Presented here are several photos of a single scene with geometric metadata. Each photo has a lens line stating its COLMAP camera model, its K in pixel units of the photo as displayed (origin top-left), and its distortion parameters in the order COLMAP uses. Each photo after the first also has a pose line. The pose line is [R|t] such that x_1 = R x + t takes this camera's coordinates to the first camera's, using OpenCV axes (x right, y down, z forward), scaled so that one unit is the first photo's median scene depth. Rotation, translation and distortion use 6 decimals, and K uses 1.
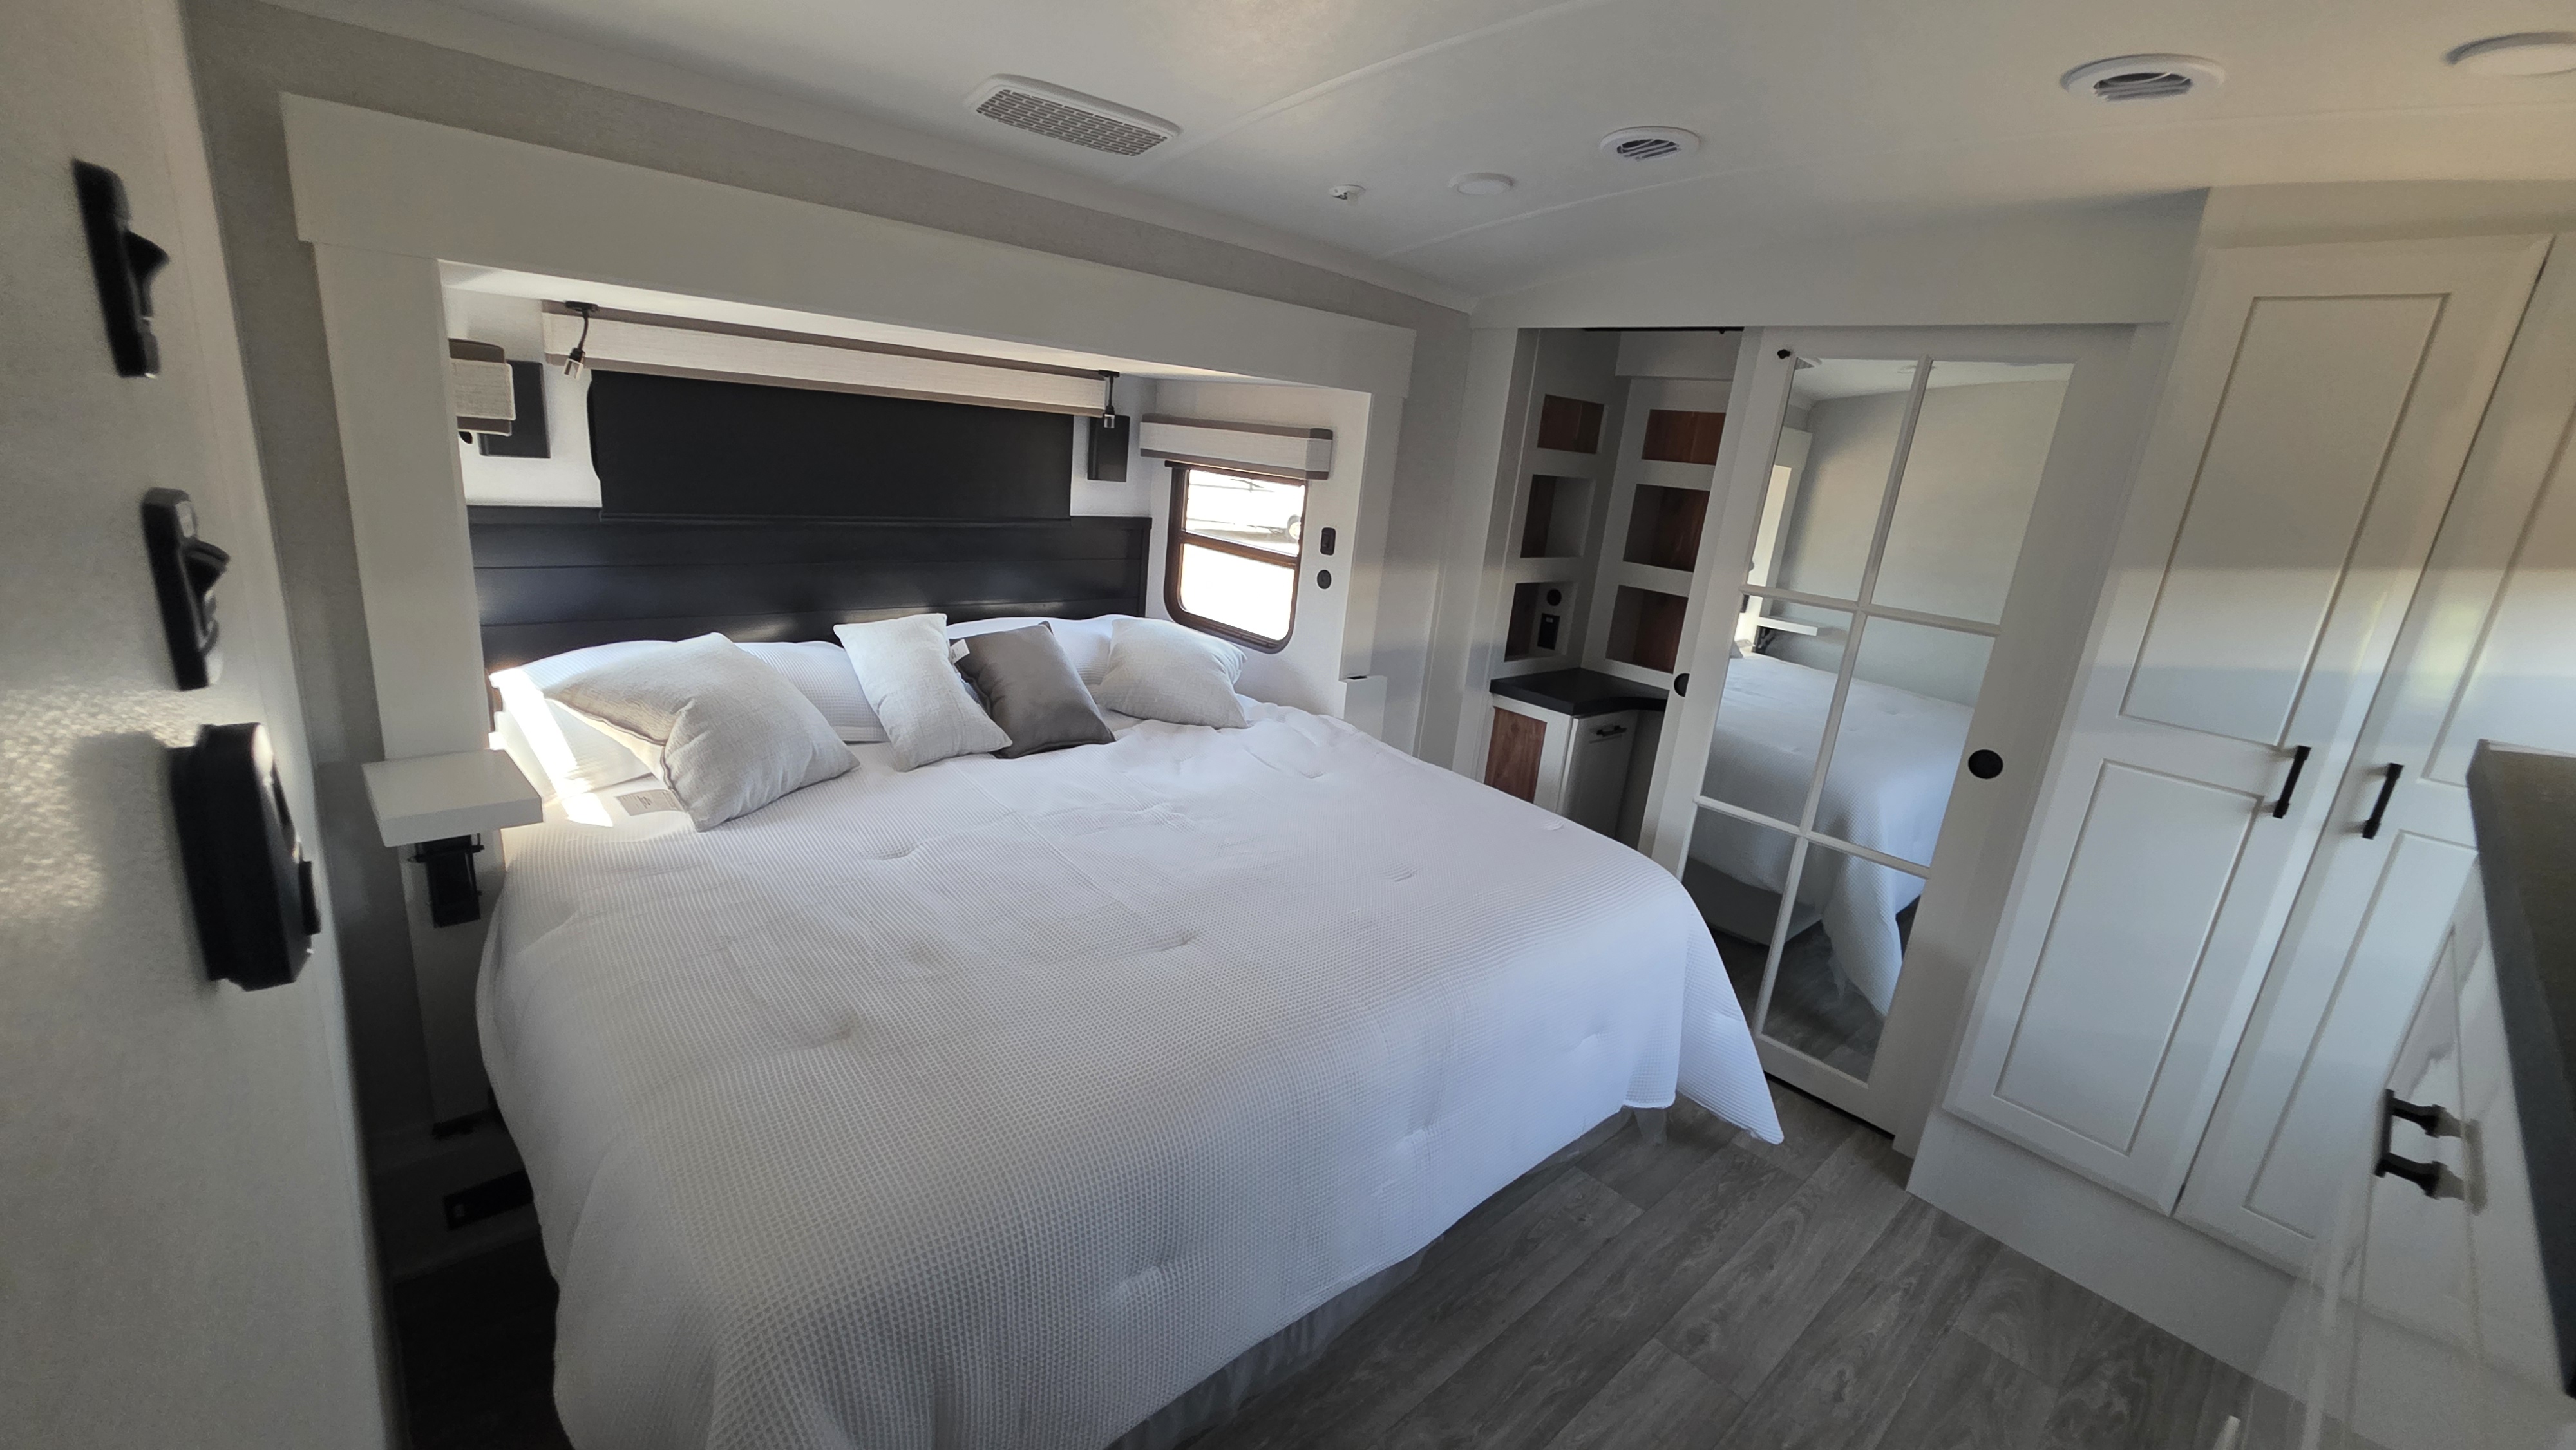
lens RADIAL K [[1047.9, 0, 1292.8], [0, 1047.9, 725.6], [0, 0, 1]] dist [0.006768, -0.001747]
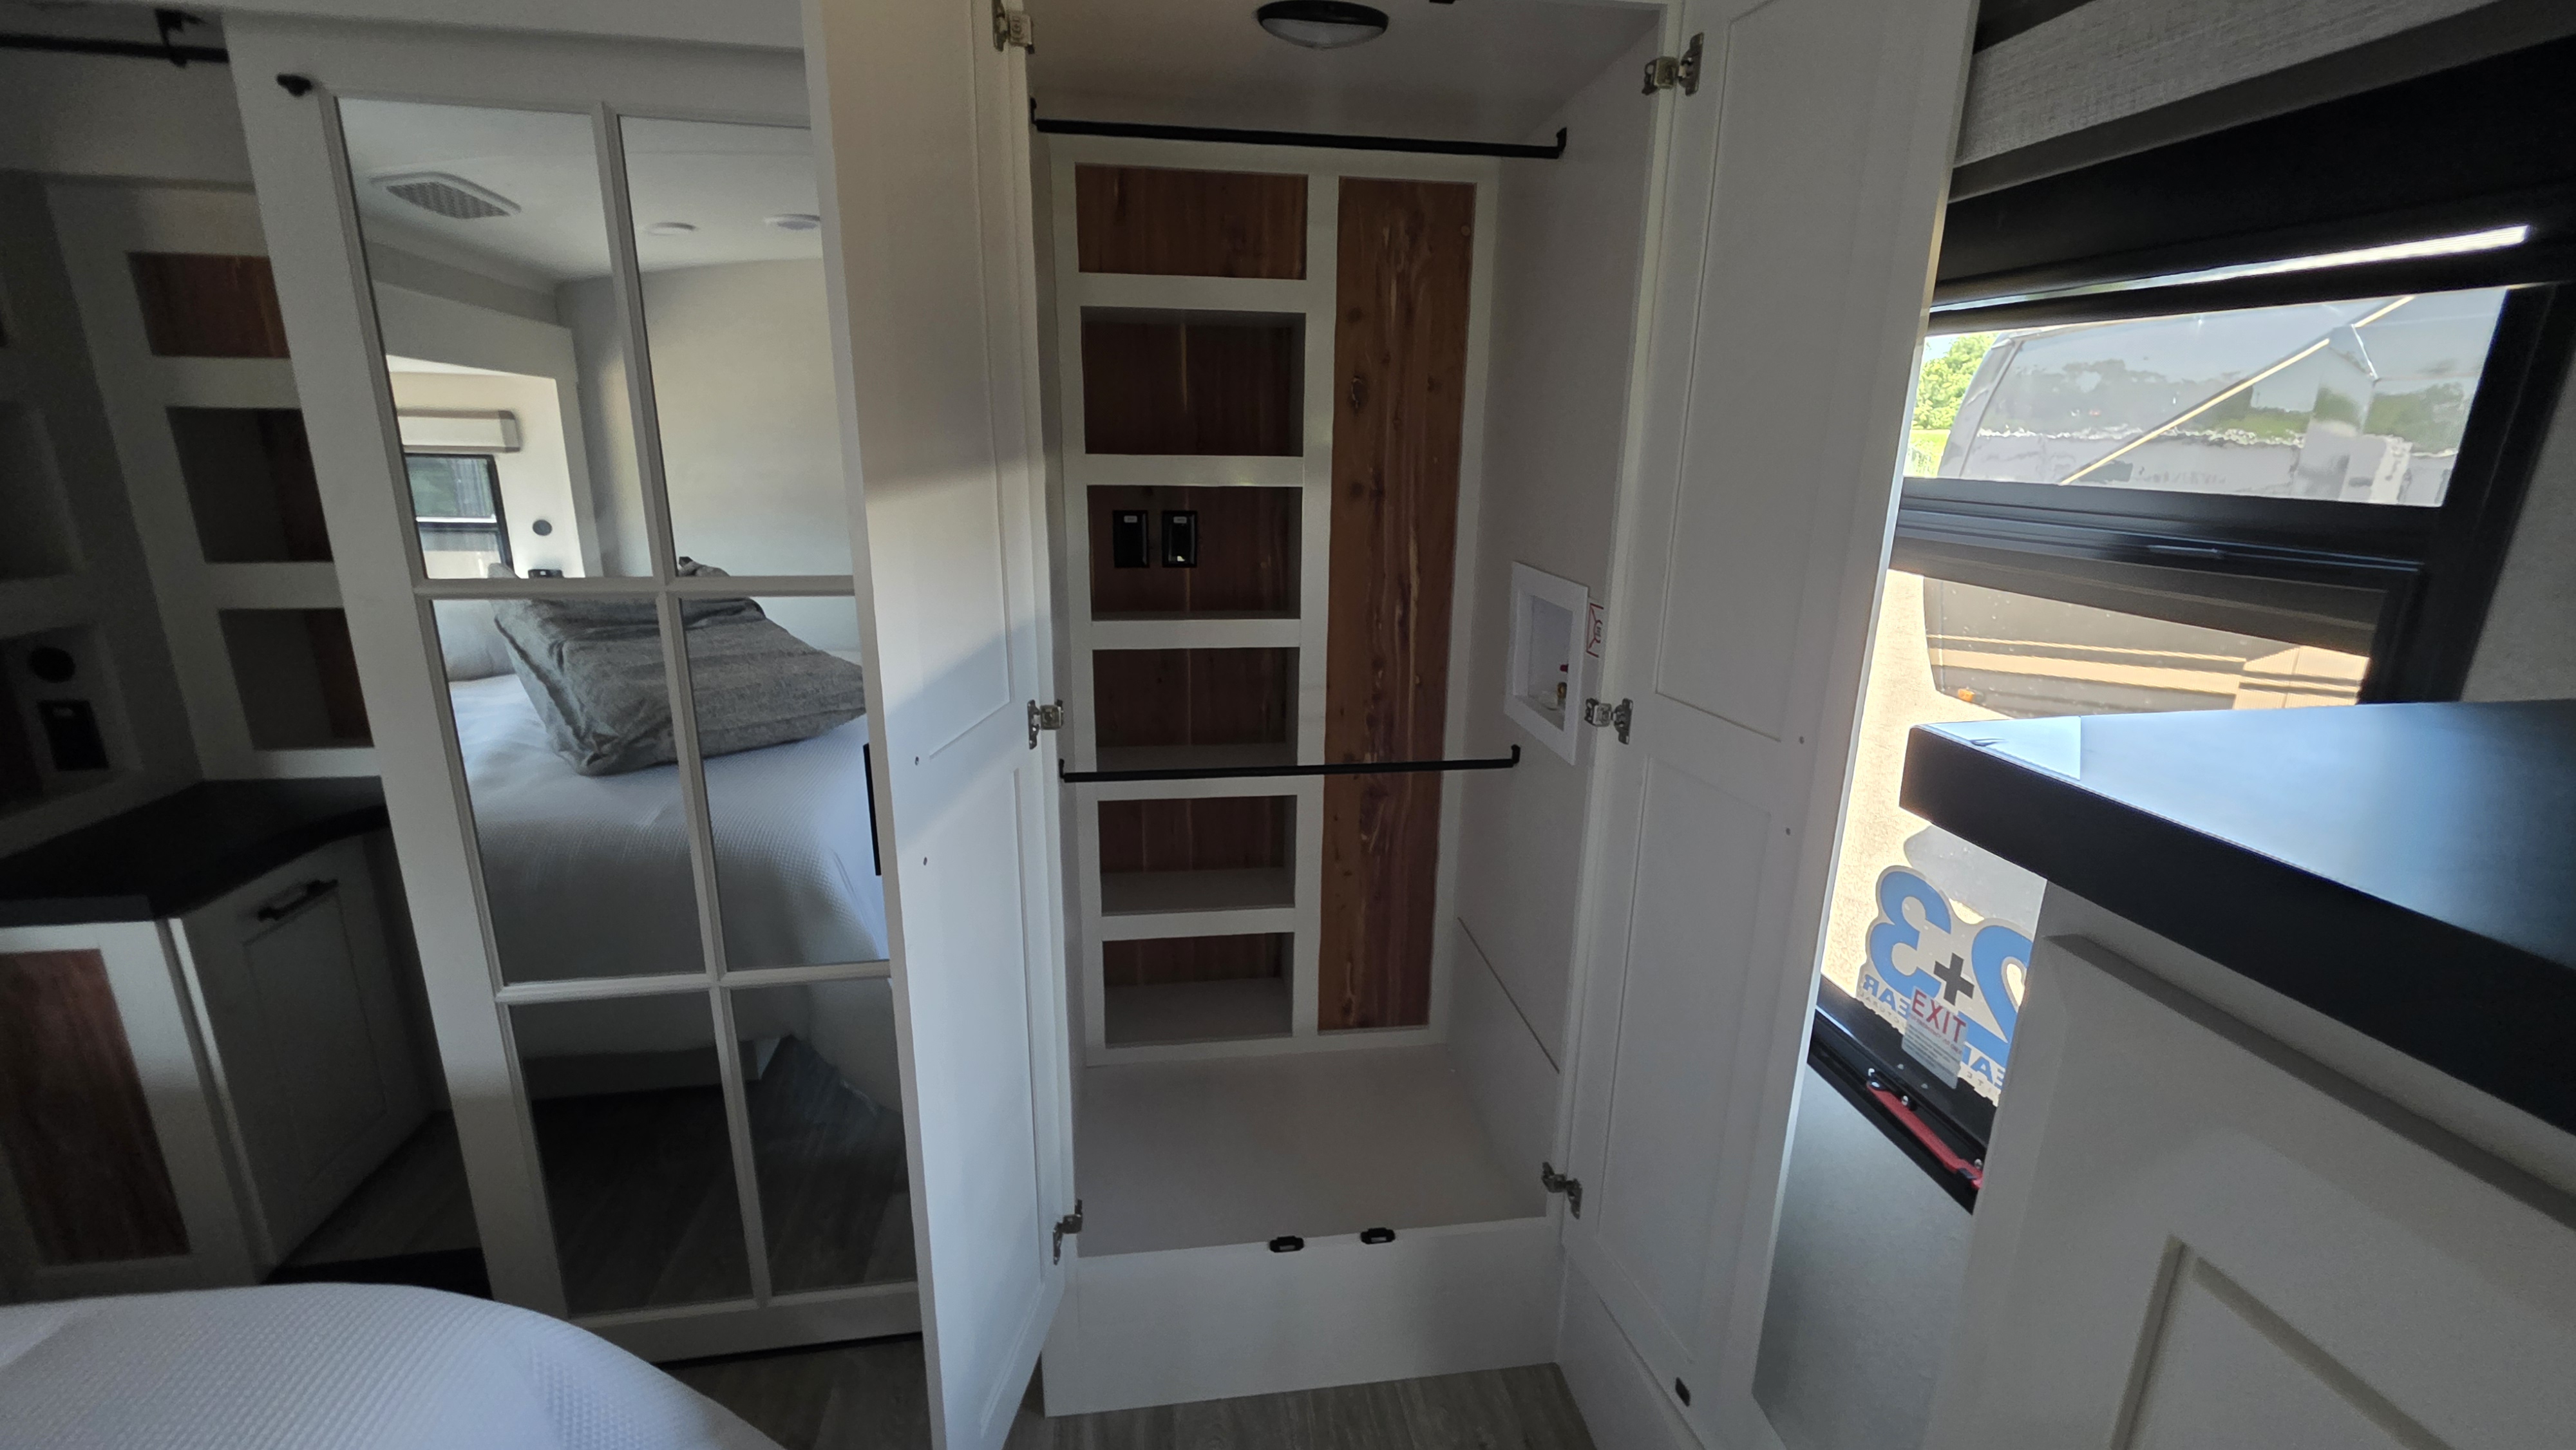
lens RADIAL K [[1047.9, 0, 1278.9], [0, 1047.9, 721.3], [0, 0, 1]] dist [0.006768, -0.001747]
pose [[0.553130, -0.304387, 0.775497, 0.202533], [0.258791, 0.947590, 0.187349, -0.050157], [-0.791880, 0.097064, 0.602913, 0.313920]]
